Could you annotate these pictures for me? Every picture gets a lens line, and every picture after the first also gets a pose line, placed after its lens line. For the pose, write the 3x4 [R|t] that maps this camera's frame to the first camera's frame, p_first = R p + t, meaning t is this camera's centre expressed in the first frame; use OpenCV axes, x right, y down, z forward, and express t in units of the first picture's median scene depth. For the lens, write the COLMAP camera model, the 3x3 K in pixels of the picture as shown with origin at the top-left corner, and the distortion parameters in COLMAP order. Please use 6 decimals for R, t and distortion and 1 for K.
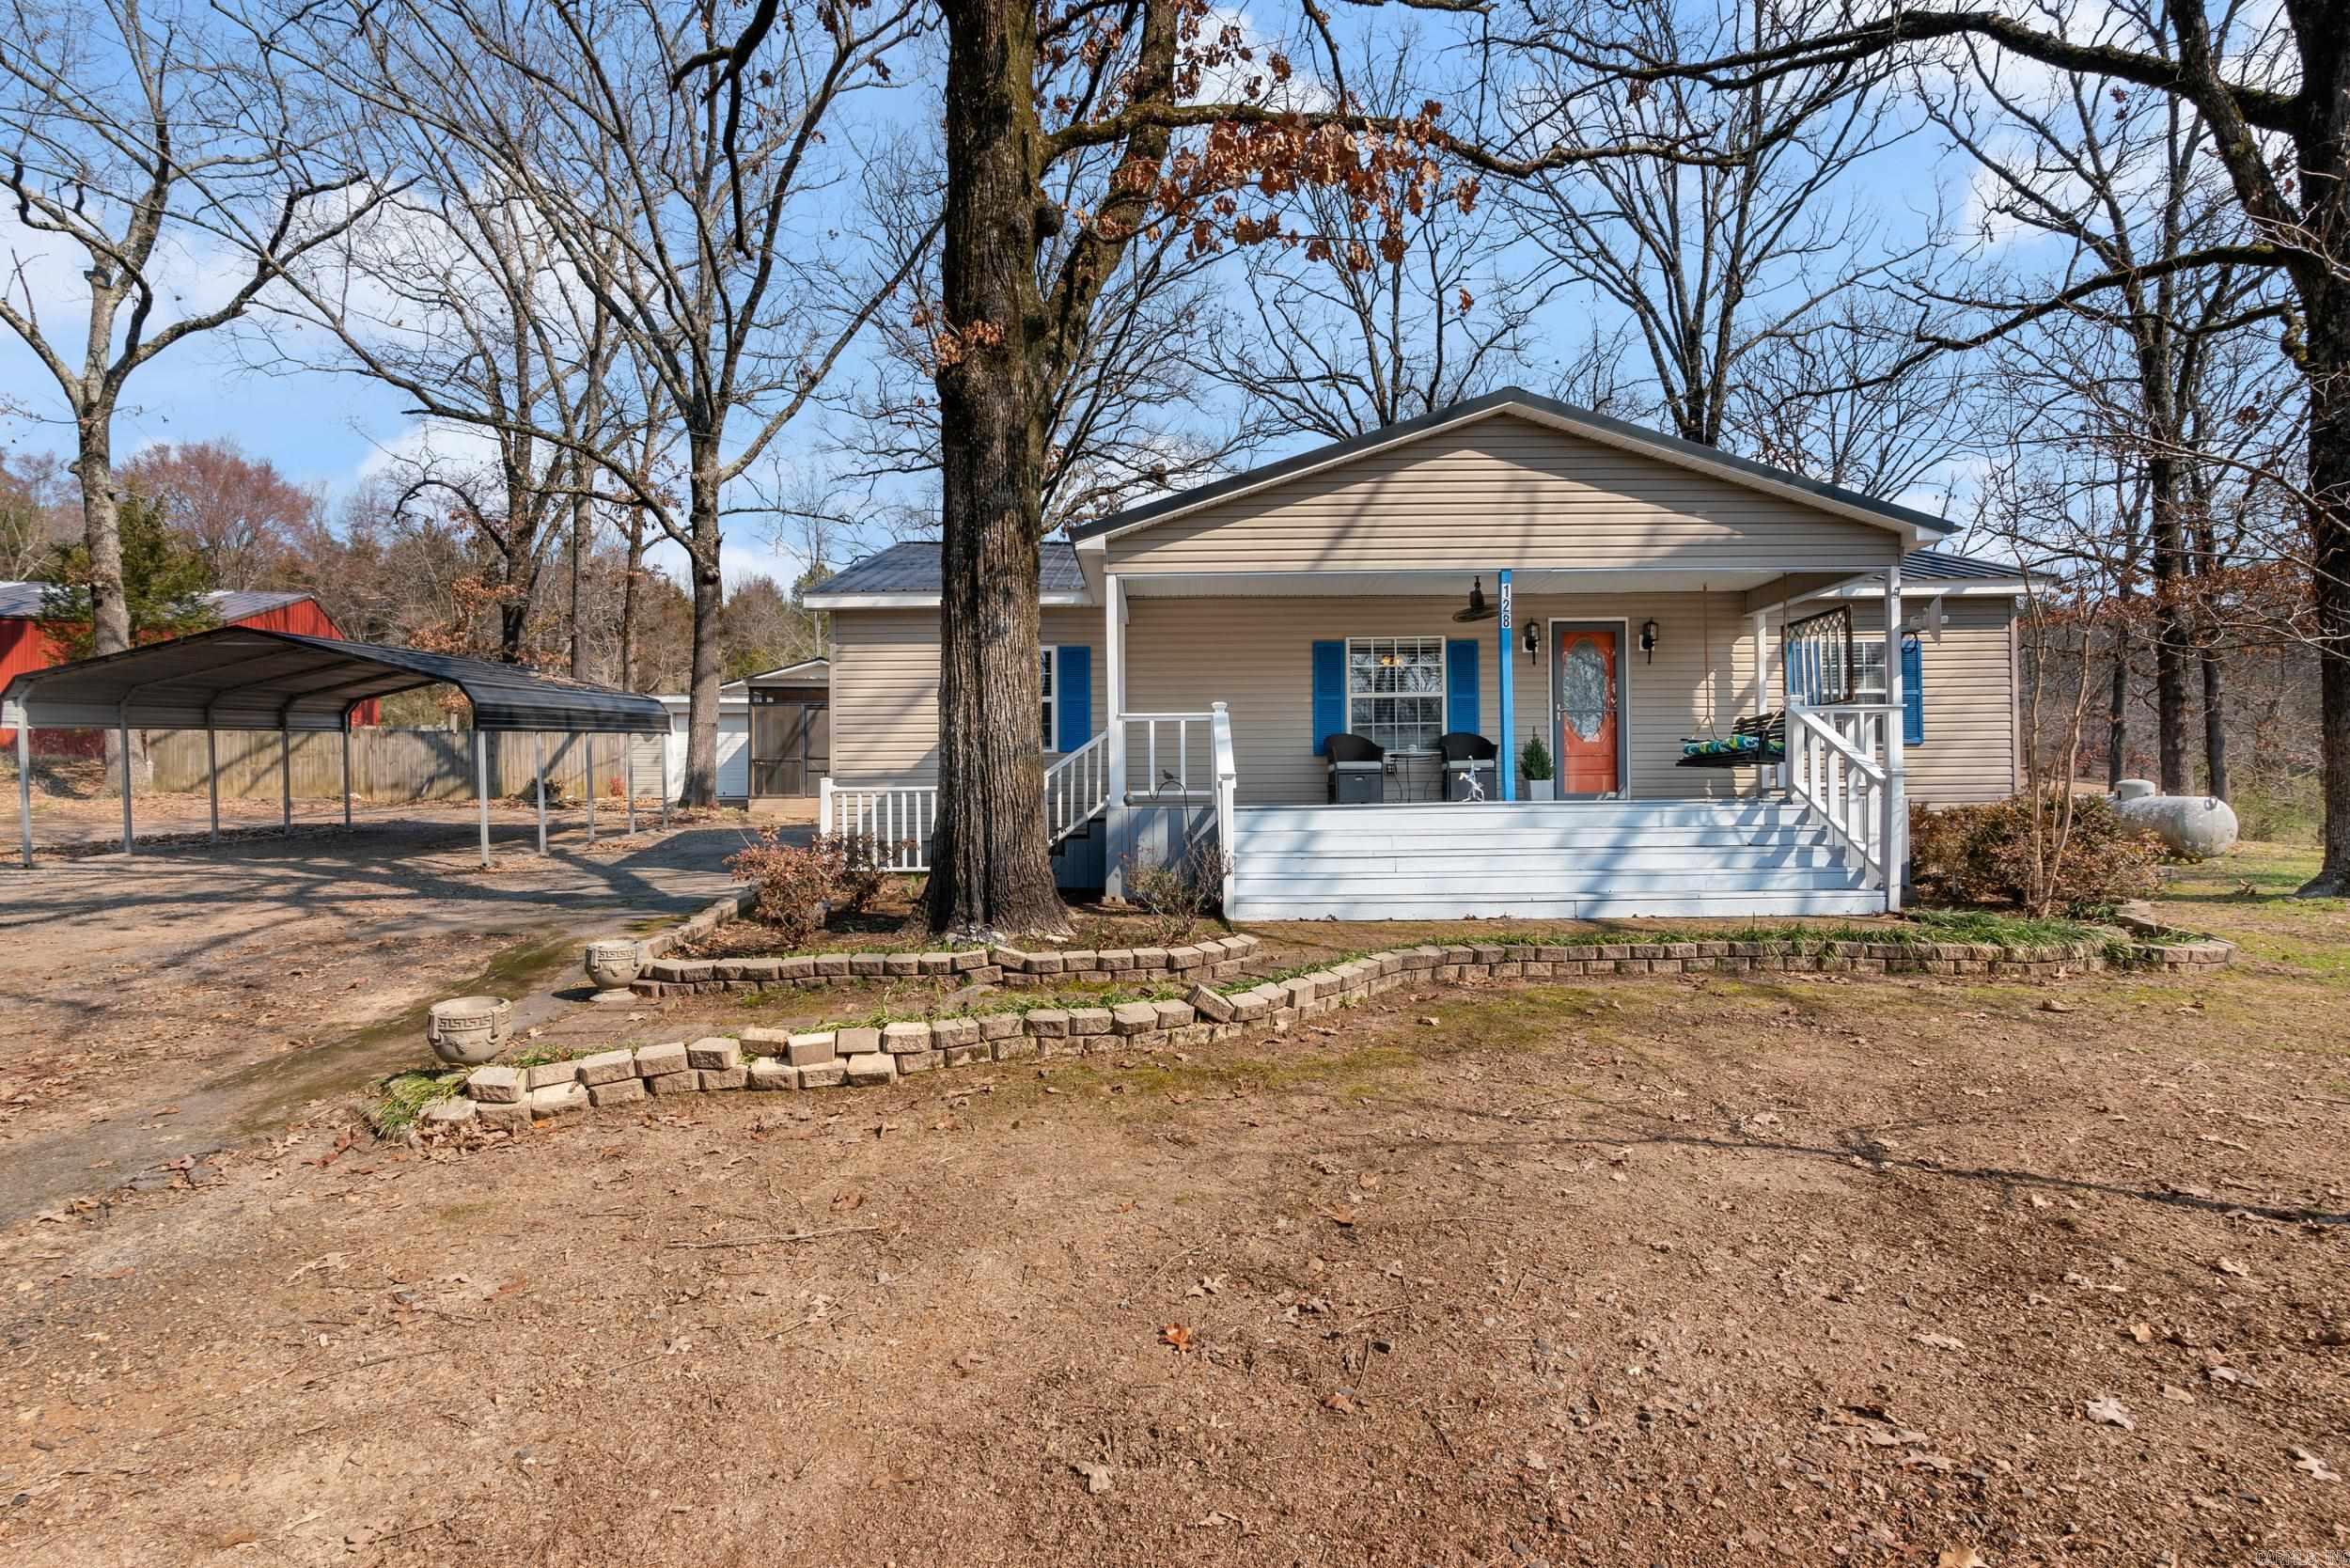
lens RADIAL K [[1084.4, 0, 1165.1], [0, 1084.4, 805.0], [0, 0, 1]] dist [-0.006400, 0.001129]
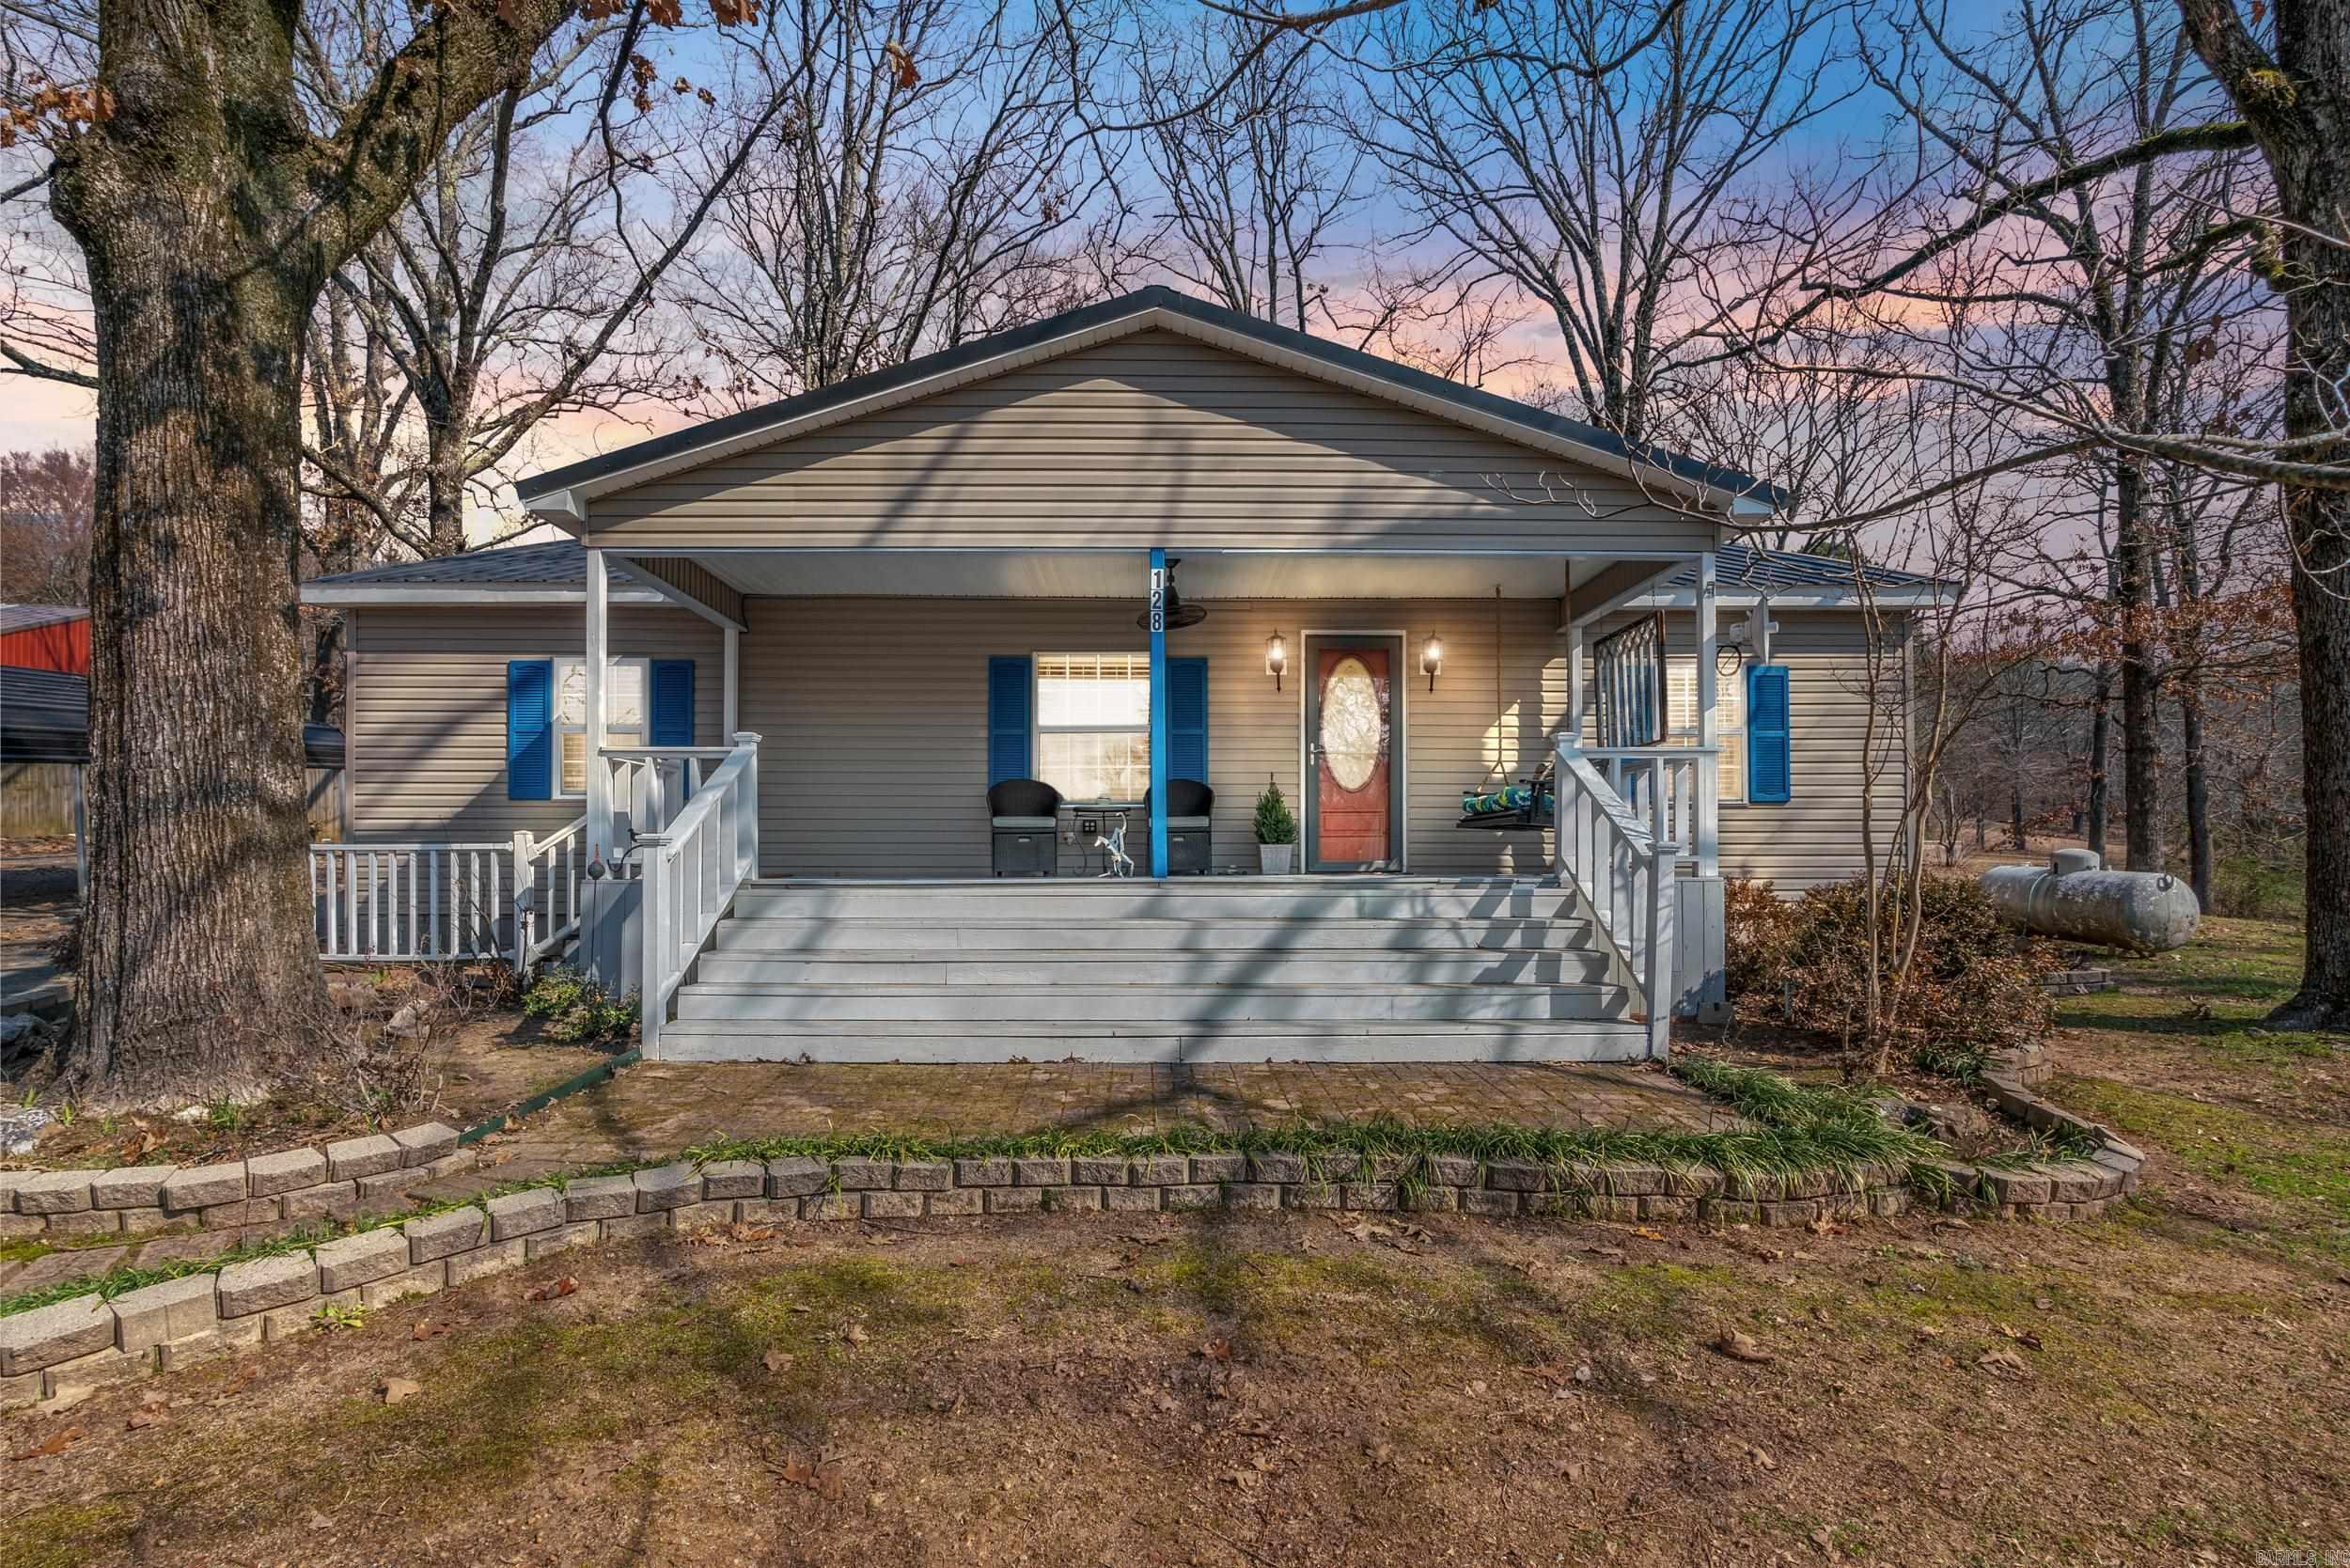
lens RADIAL K [[1105.0, 0, 1164.1], [0, 1105.0, 843.8], [0, 0, 1]] dist [-0.005258, -0.000698]
pose [[0.999870, 0.012112, 0.010641, 0.310302], [-0.012064, 0.999917, -0.004627, -0.022199], [-0.010696, 0.004498, 0.999933, 0.278967]]
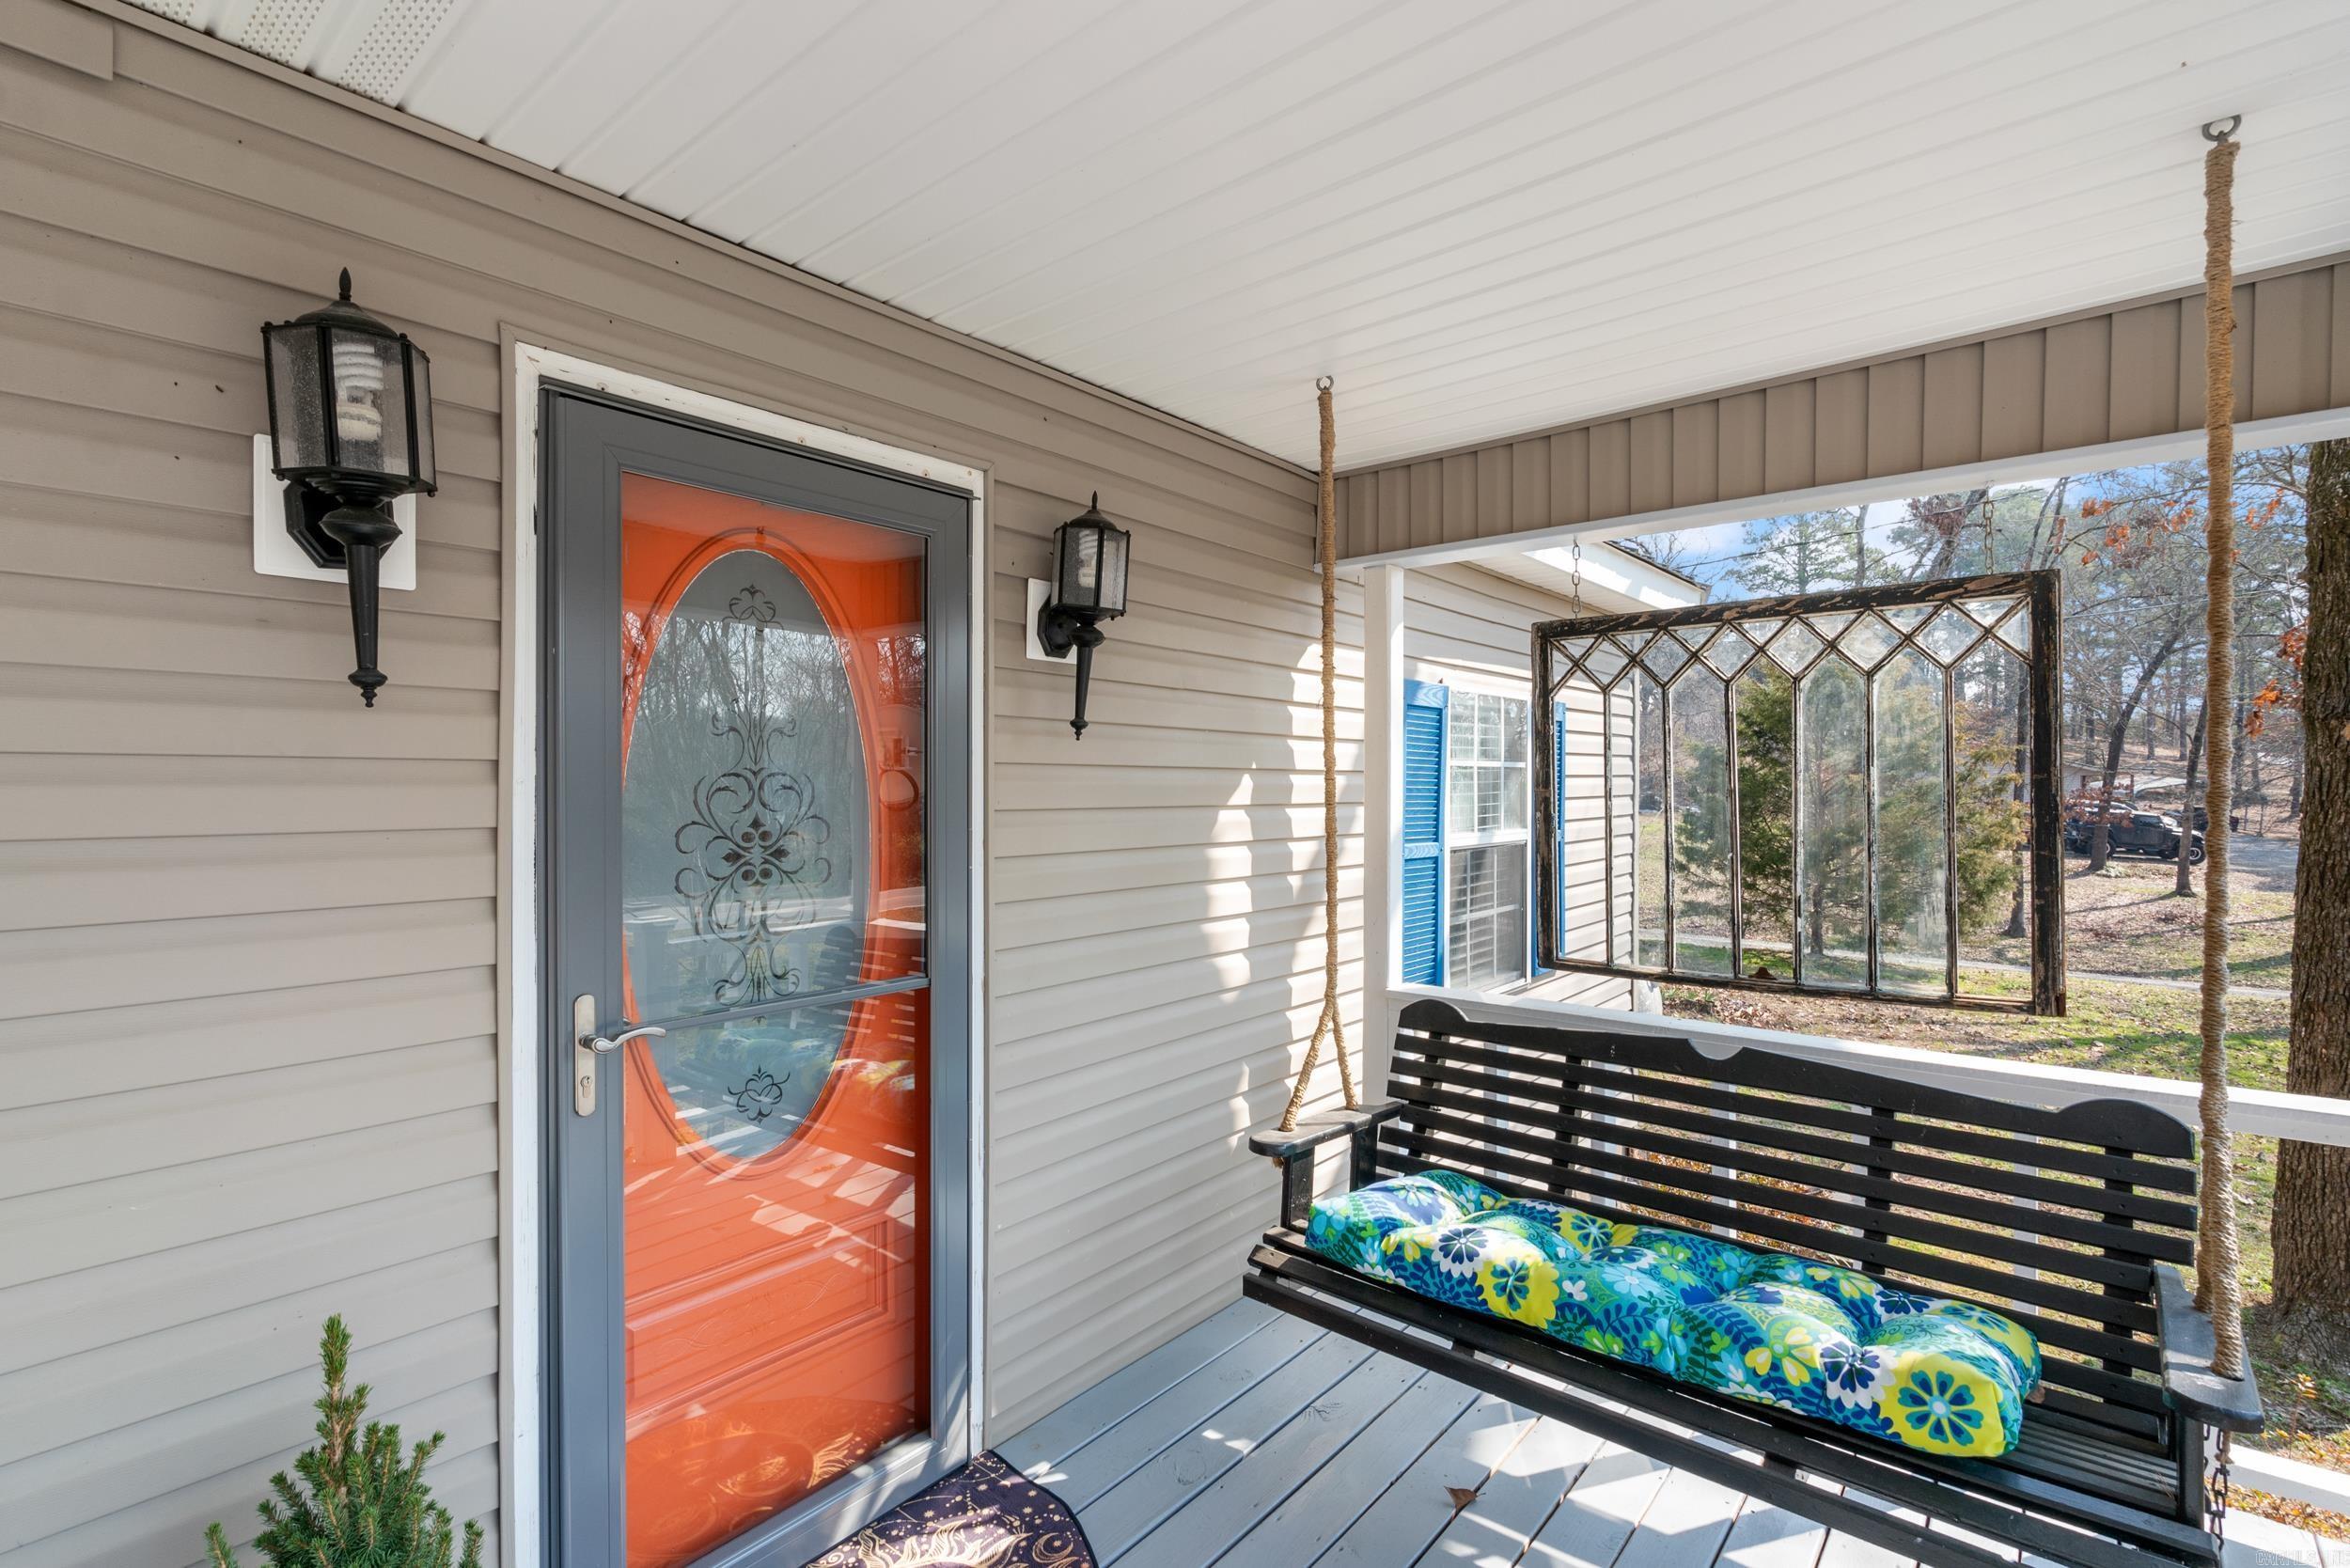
lens RADIAL K [[1068.0, 0, 1175.0], [0, 1068.0, 794.0], [0, 0, 1]] dist [-0.006132, -0.000587]
pose [[0.645727, 0.002477, 0.763565, 0.380606], [-0.011353, 0.999915, 0.006357, -0.147178], [-0.763484, -0.012773, 0.645700, 1.049249]]
